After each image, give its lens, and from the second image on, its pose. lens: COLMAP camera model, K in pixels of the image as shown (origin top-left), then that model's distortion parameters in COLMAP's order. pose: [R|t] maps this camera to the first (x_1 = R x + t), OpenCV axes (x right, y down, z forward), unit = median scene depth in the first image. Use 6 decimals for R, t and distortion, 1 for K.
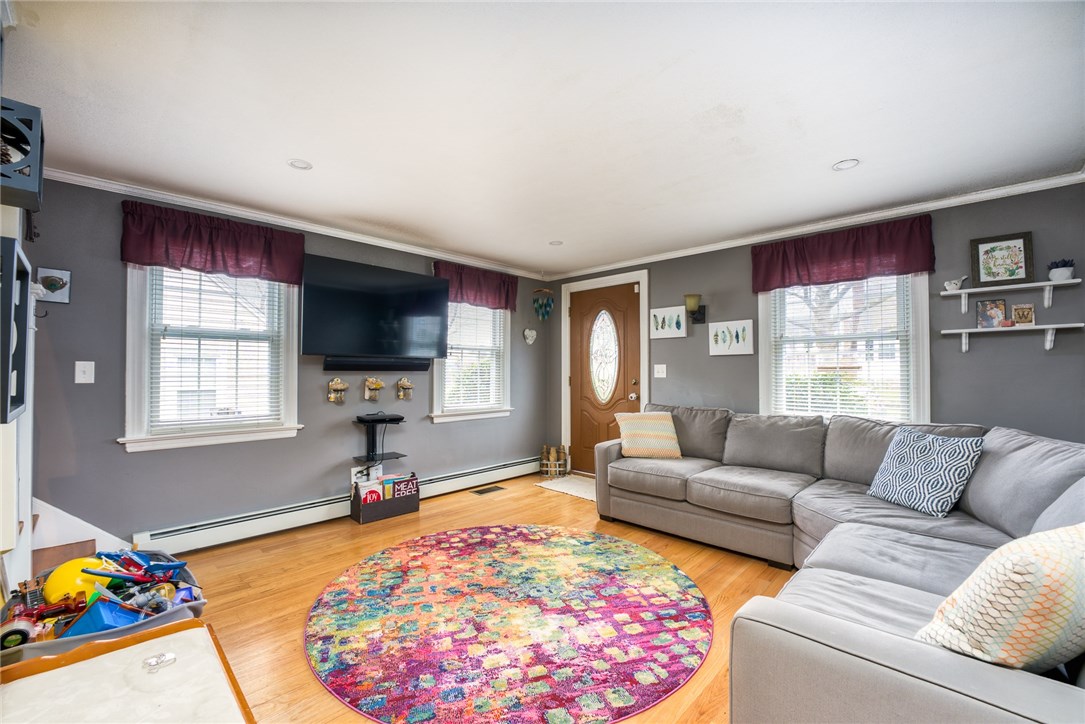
lens RADIAL K [[438.6, 0, 539.2], [0, 438.6, 365.3], [0, 0, 1]] dist [-0.029753, 0.003499]
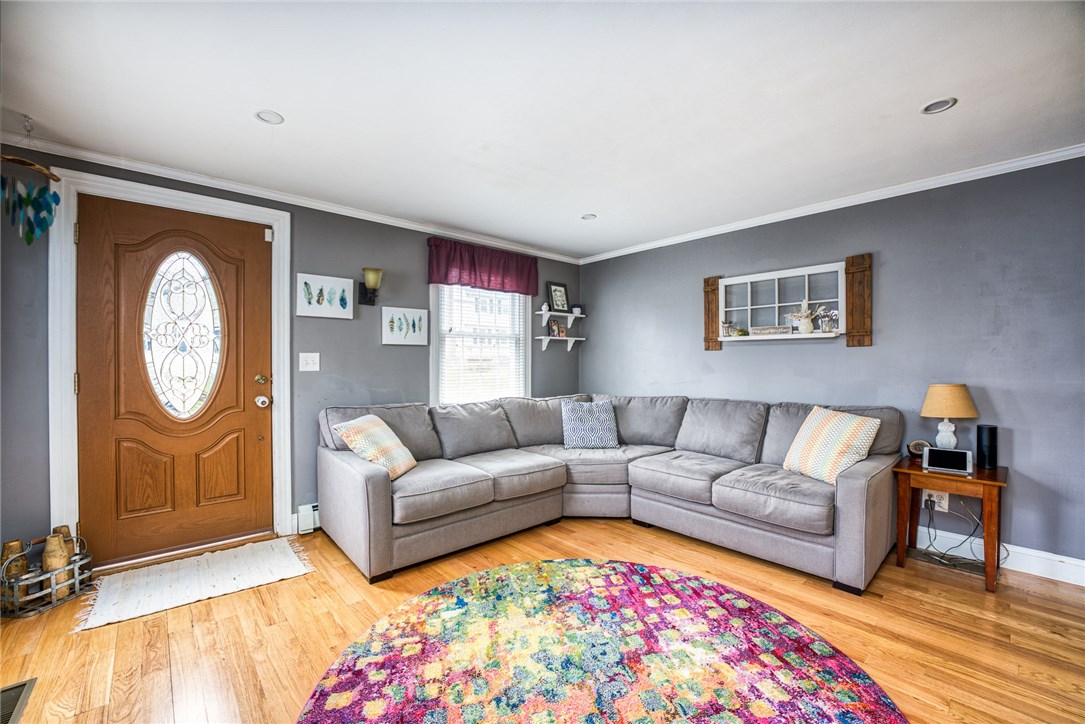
lens RADIAL K [[438.6, 0, 539.2], [0, 438.6, 365.3], [0, 0, 1]] dist [-0.029753, 0.003499]
pose [[0.083185, -0.003970, 0.996526, -0.620739], [-0.014467, 0.999882, 0.005191, 0.014328], [-0.996429, -0.014848, 0.083118, 0.869429]]
